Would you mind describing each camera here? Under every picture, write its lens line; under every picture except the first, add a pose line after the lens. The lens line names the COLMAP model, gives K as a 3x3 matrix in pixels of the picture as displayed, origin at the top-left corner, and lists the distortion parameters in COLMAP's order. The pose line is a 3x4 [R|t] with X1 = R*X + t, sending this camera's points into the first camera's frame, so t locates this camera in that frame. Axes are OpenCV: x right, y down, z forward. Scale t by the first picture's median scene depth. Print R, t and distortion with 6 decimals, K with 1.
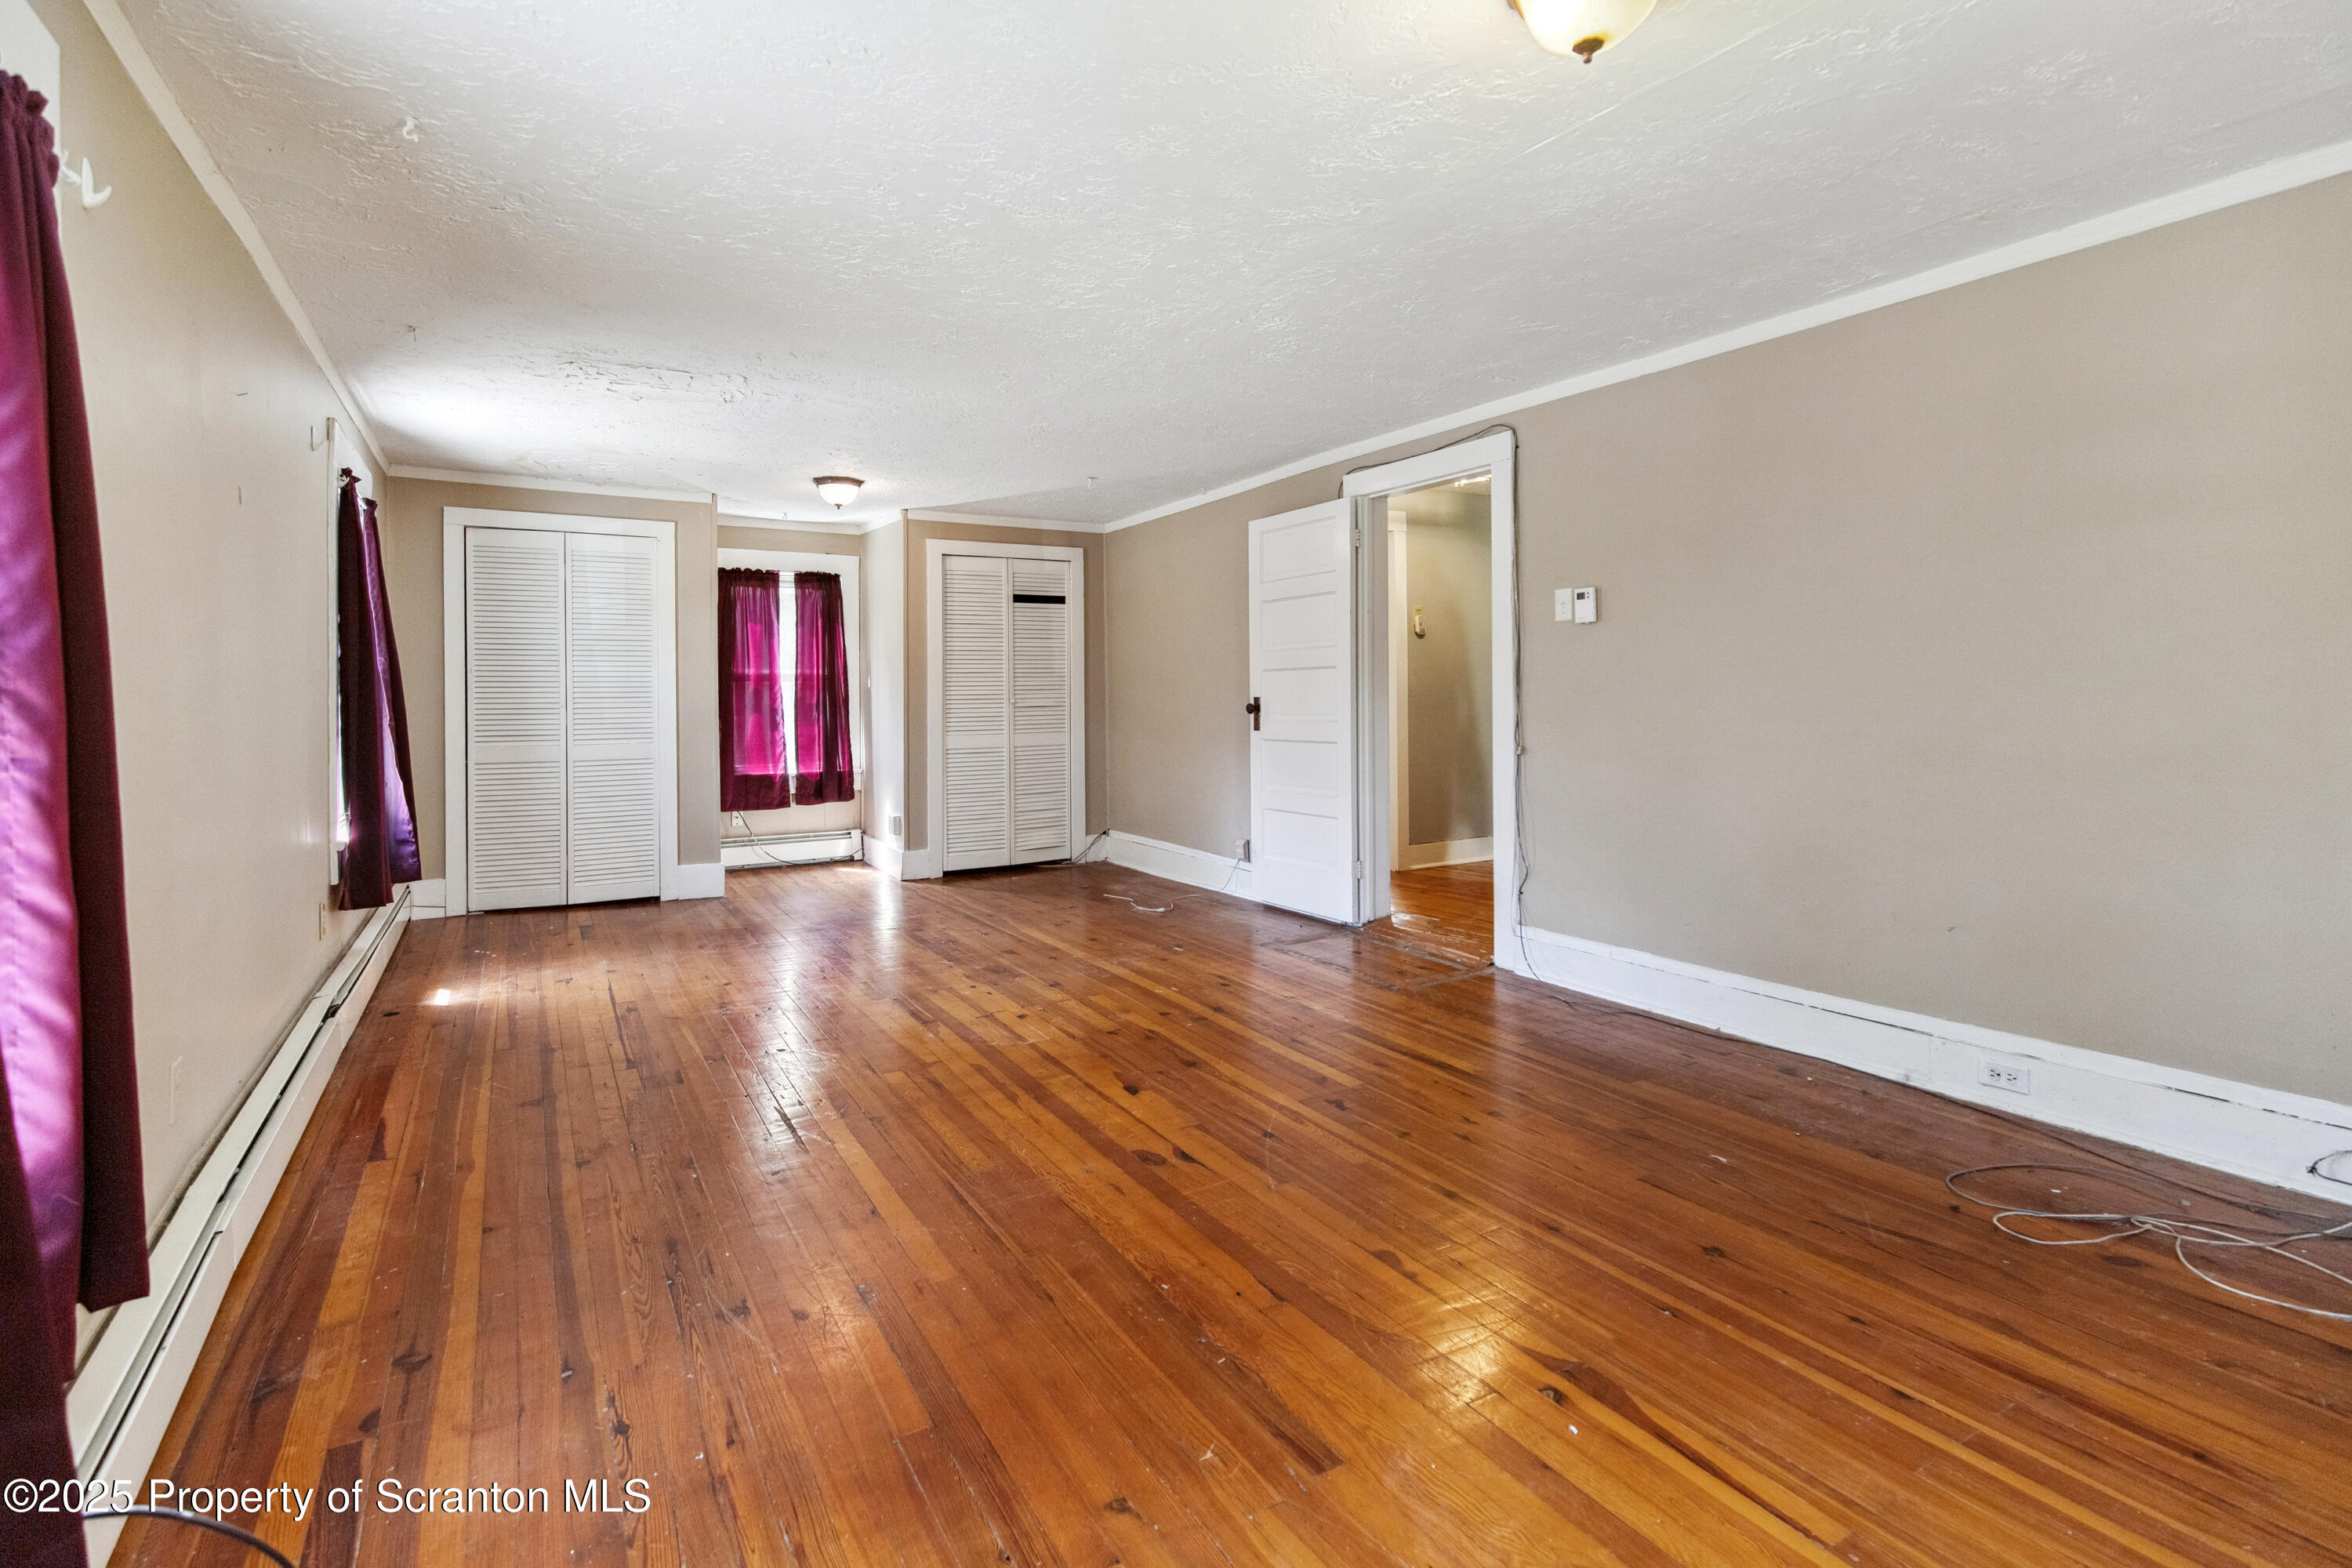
lens RADIAL K [[1109.8, 0, 1112.4], [0, 1109.8, 694.5], [0, 0, 1]] dist [0.005933, -0.000143]
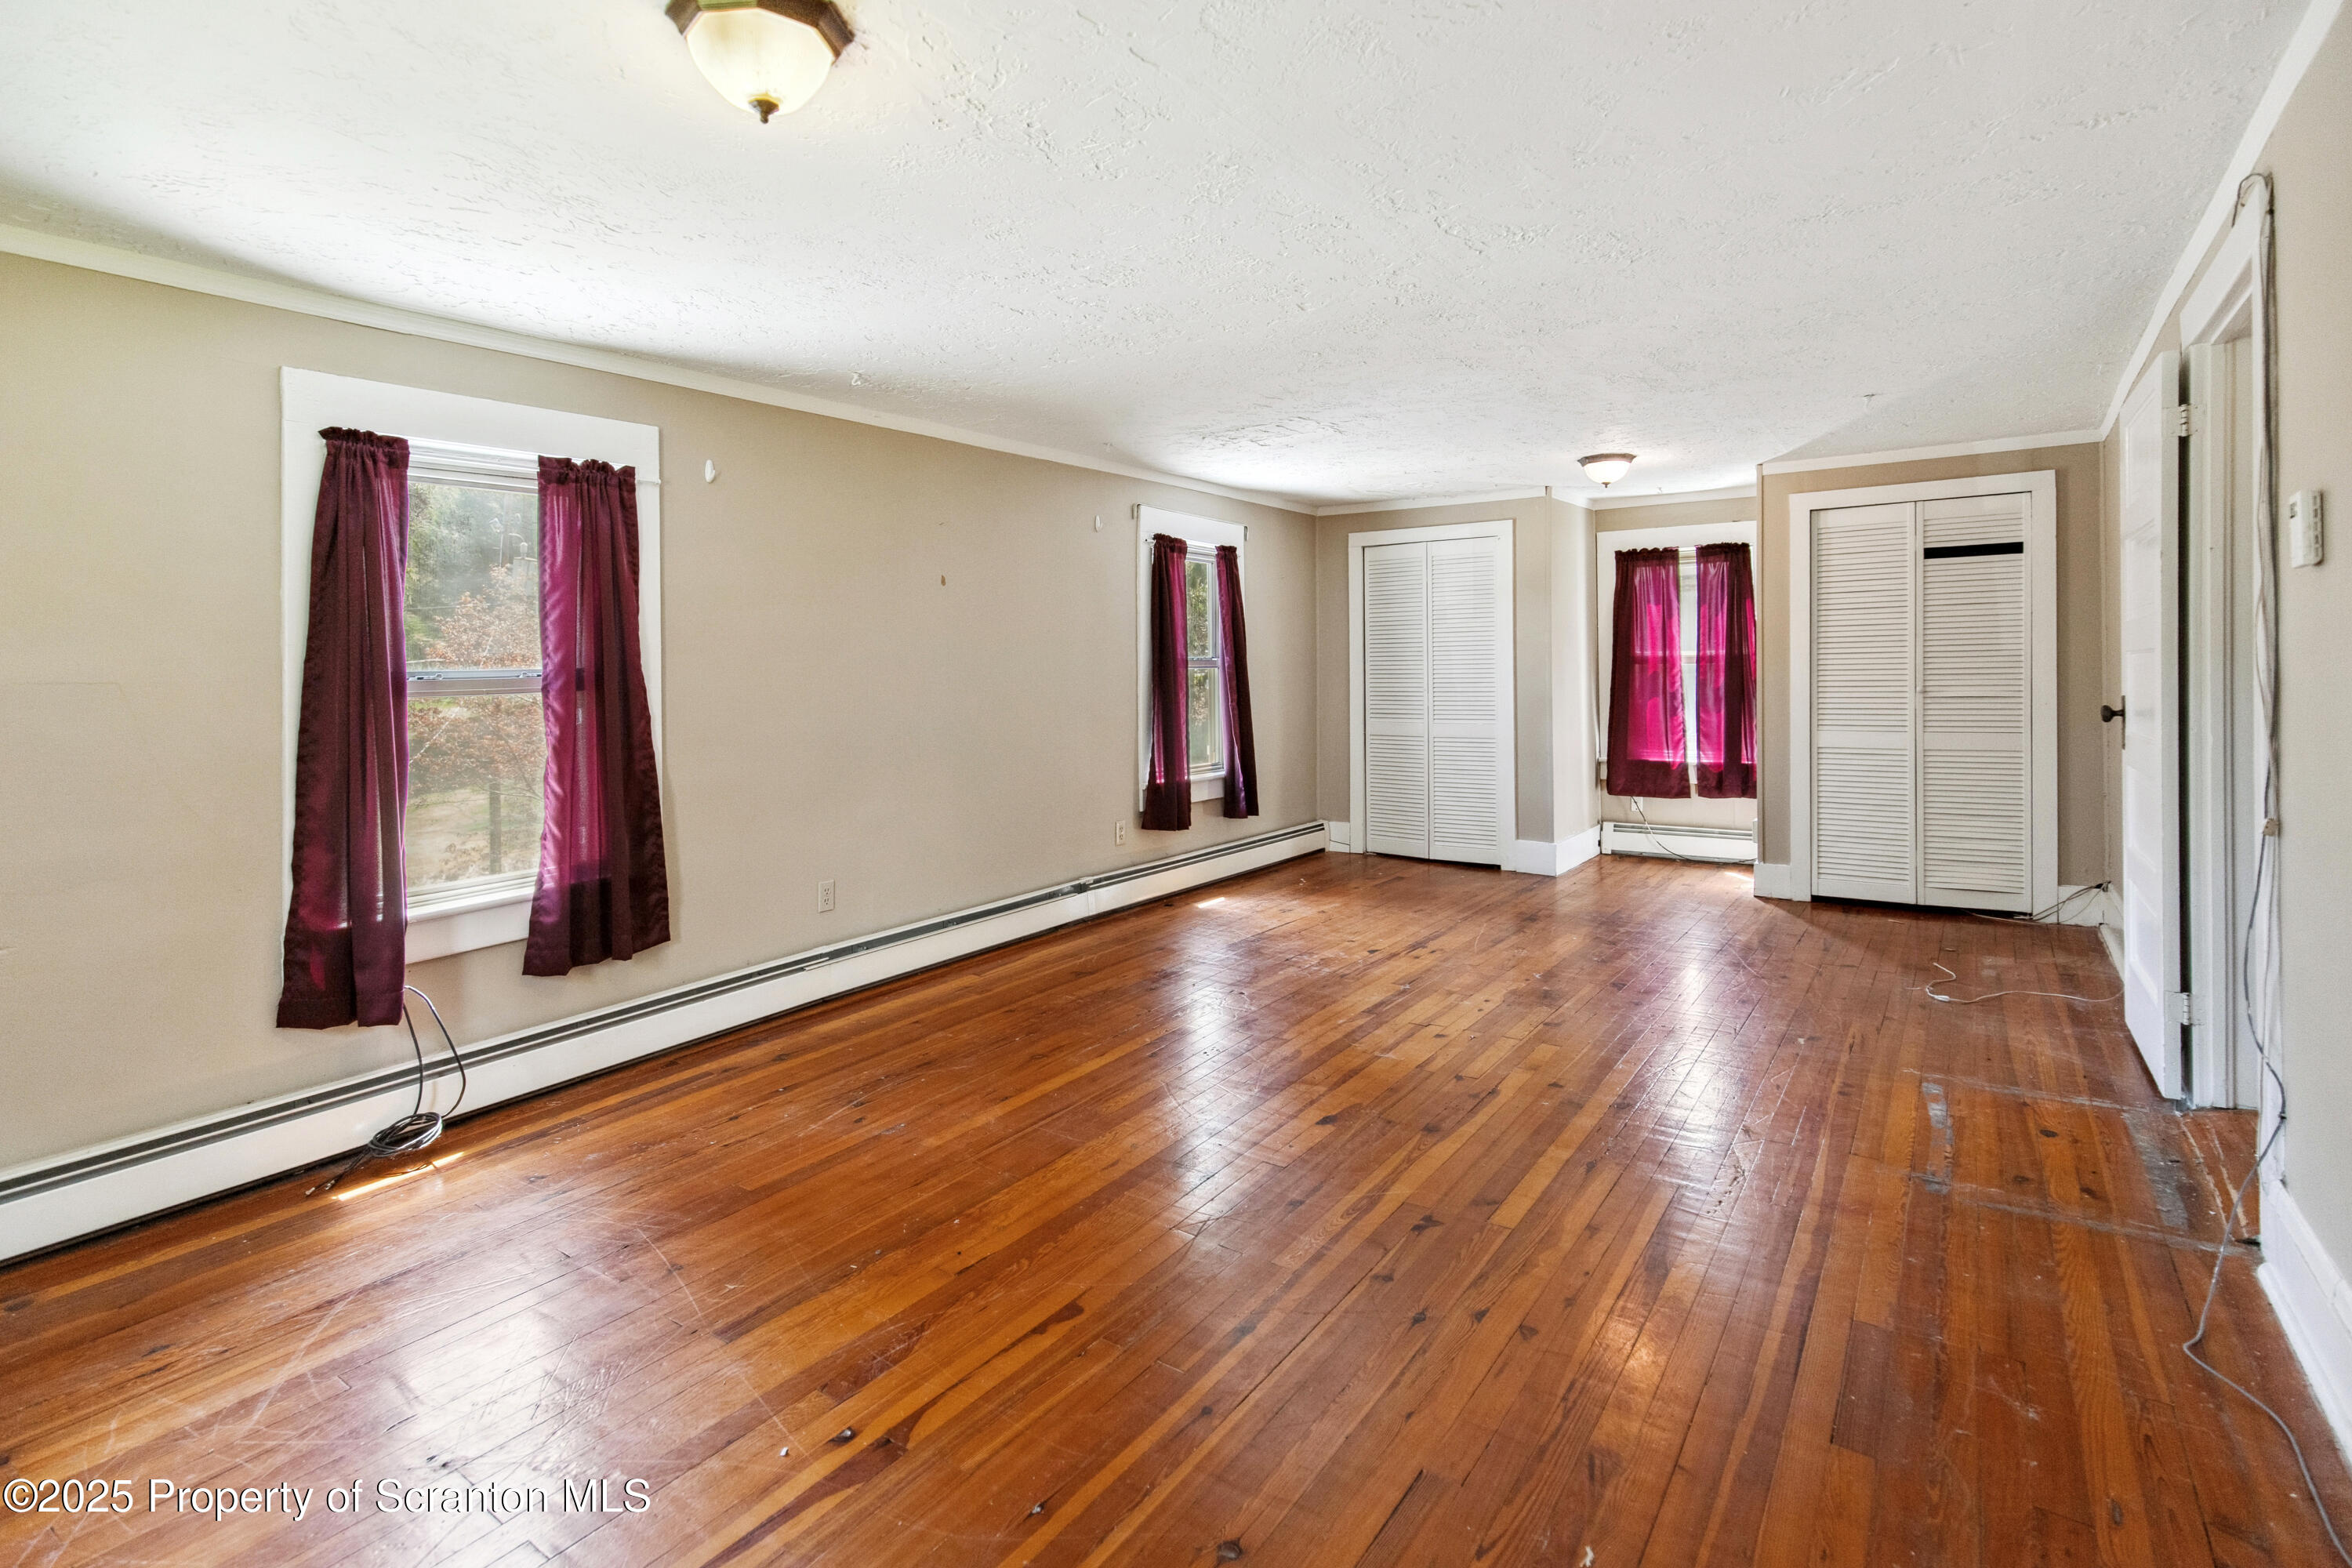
lens RADIAL K [[1109.8, 0, 1209.5], [0, 1109.8, 673.8], [0, 0, 1]] dist [0.005933, -0.000143]
pose [[0.445140, 0.004168, -0.895452, 0.441976], [0.009419, 0.999912, 0.009337, -0.019413], [0.895412, -0.012591, 0.445061, 0.263949]]
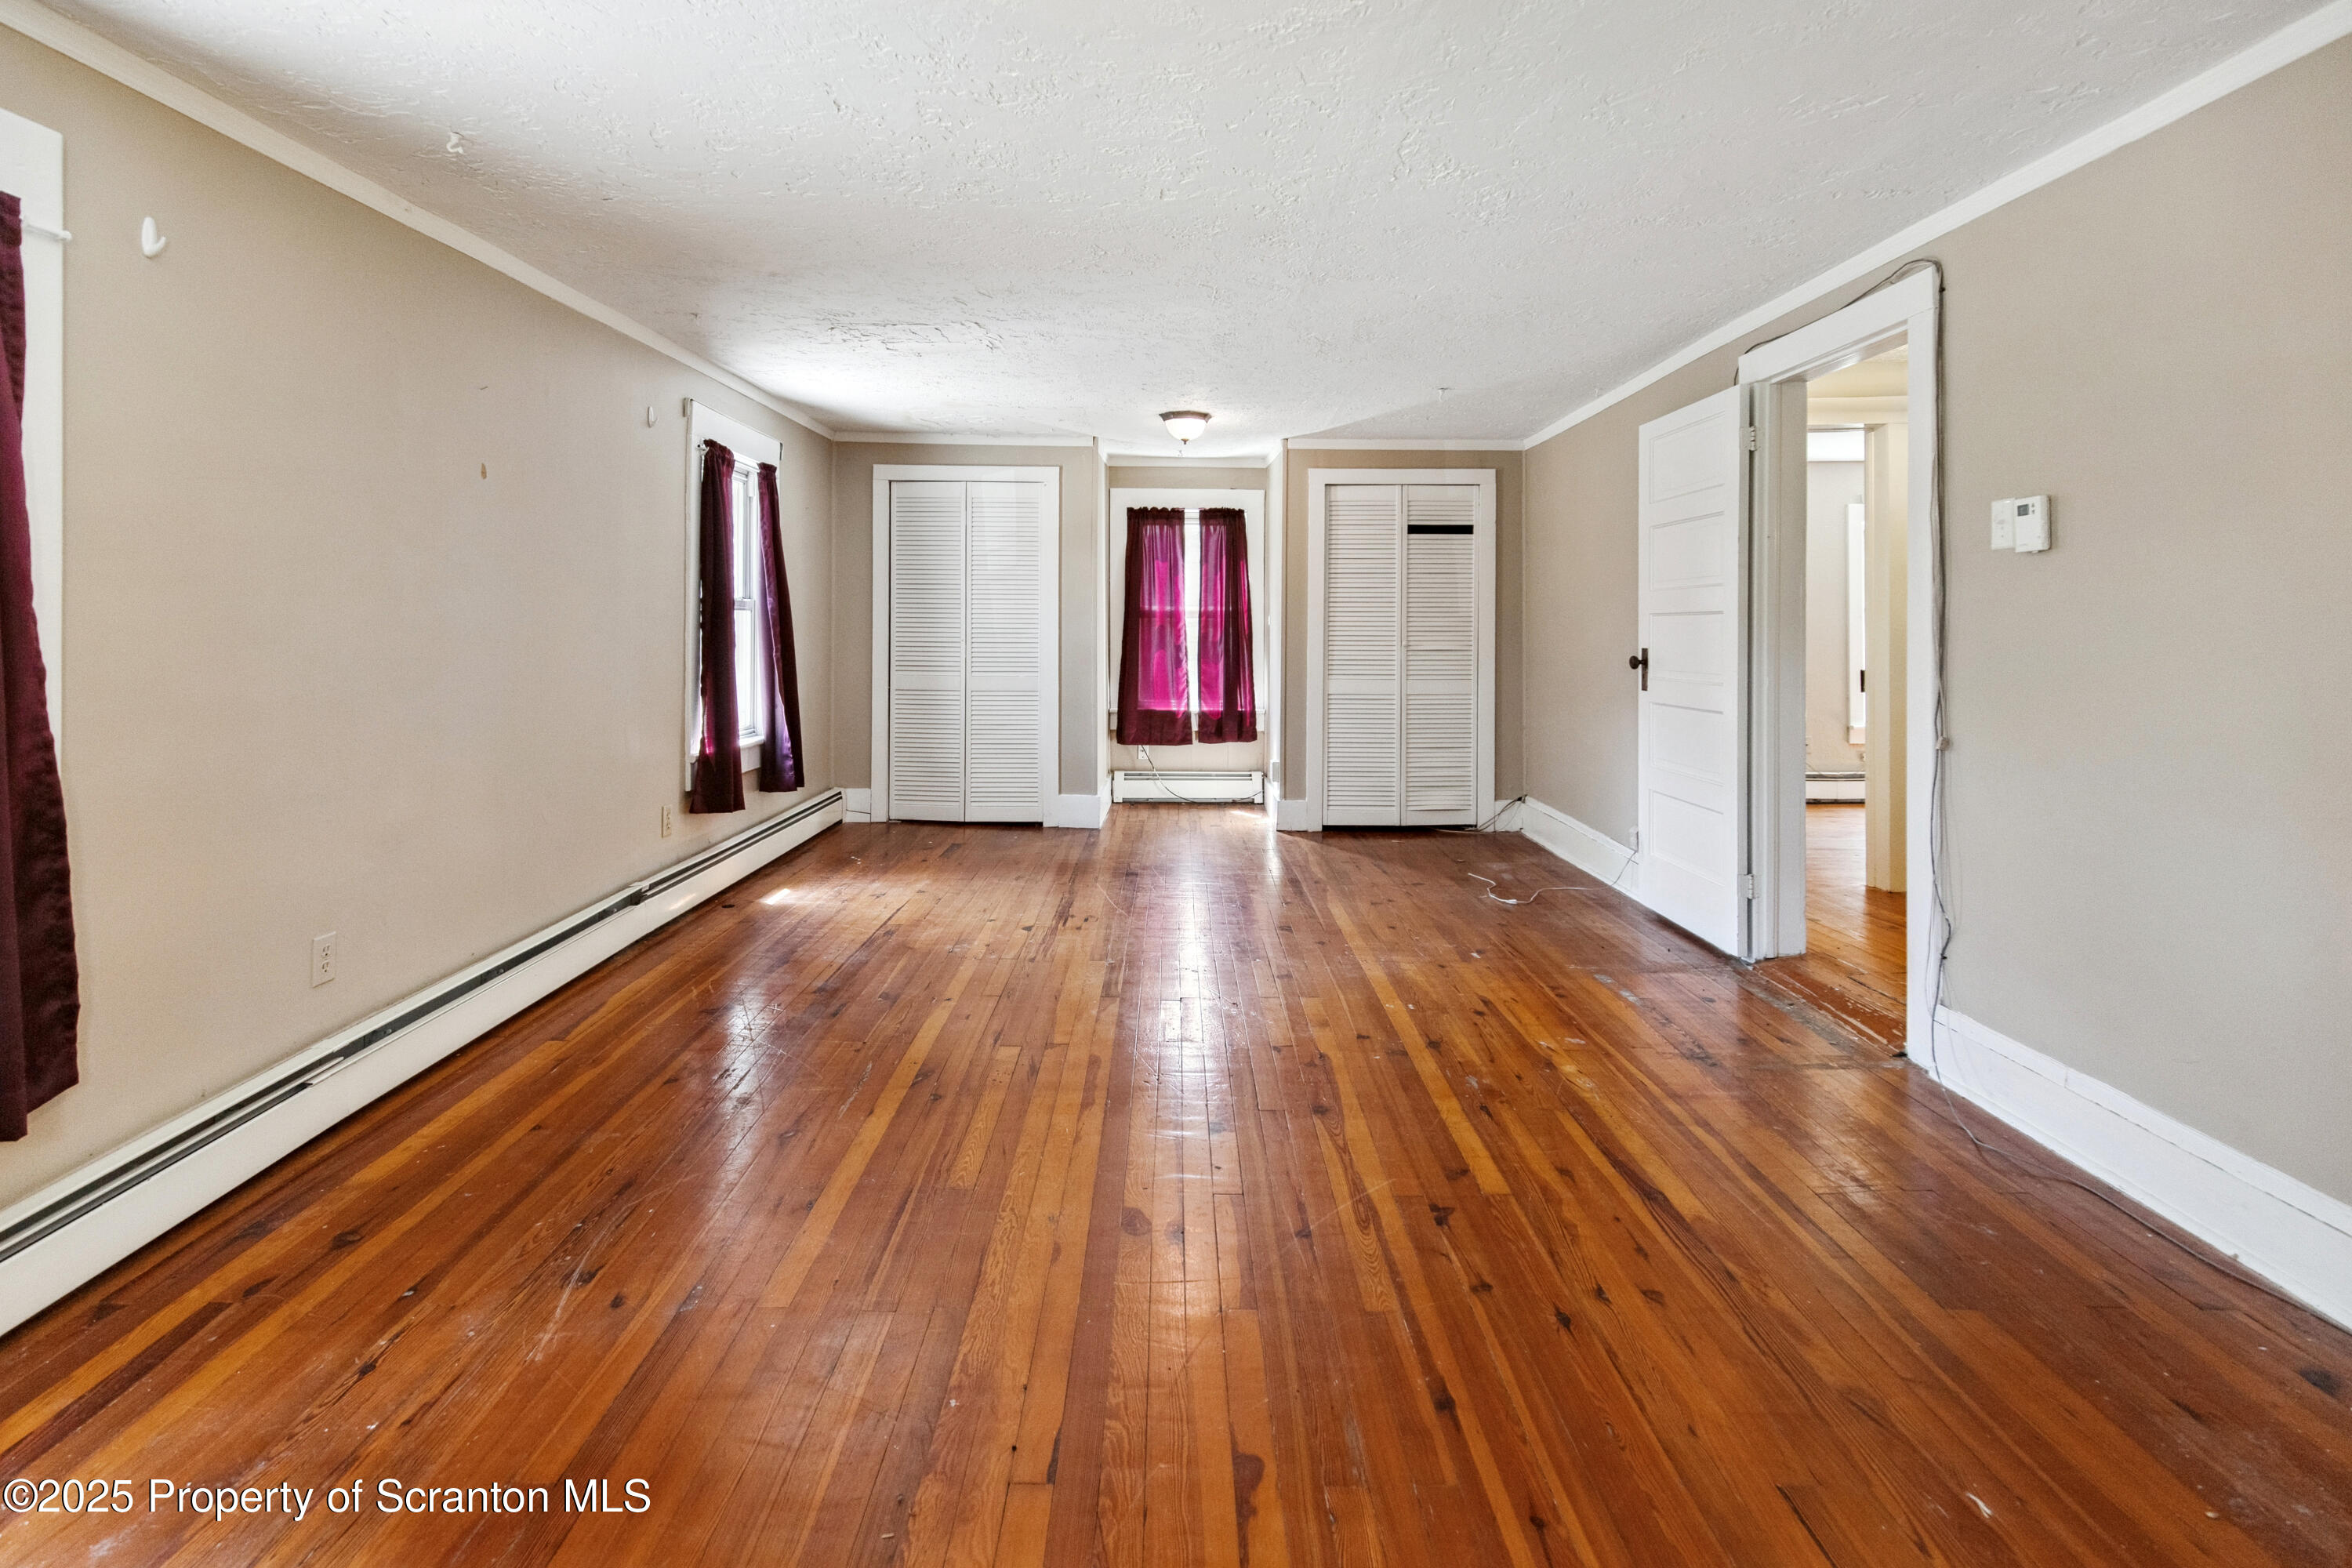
lens RADIAL K [[1109.8, 0, 1157.0], [0, 1109.8, 624.7], [0, 0, 1]] dist [0.005933, -0.000143]
pose [[0.872641, 0.014554, -0.488146, 0.202707], [-0.014054, 0.999890, 0.004688, -0.012635], [0.488161, 0.002769, 0.872749, 0.133969]]
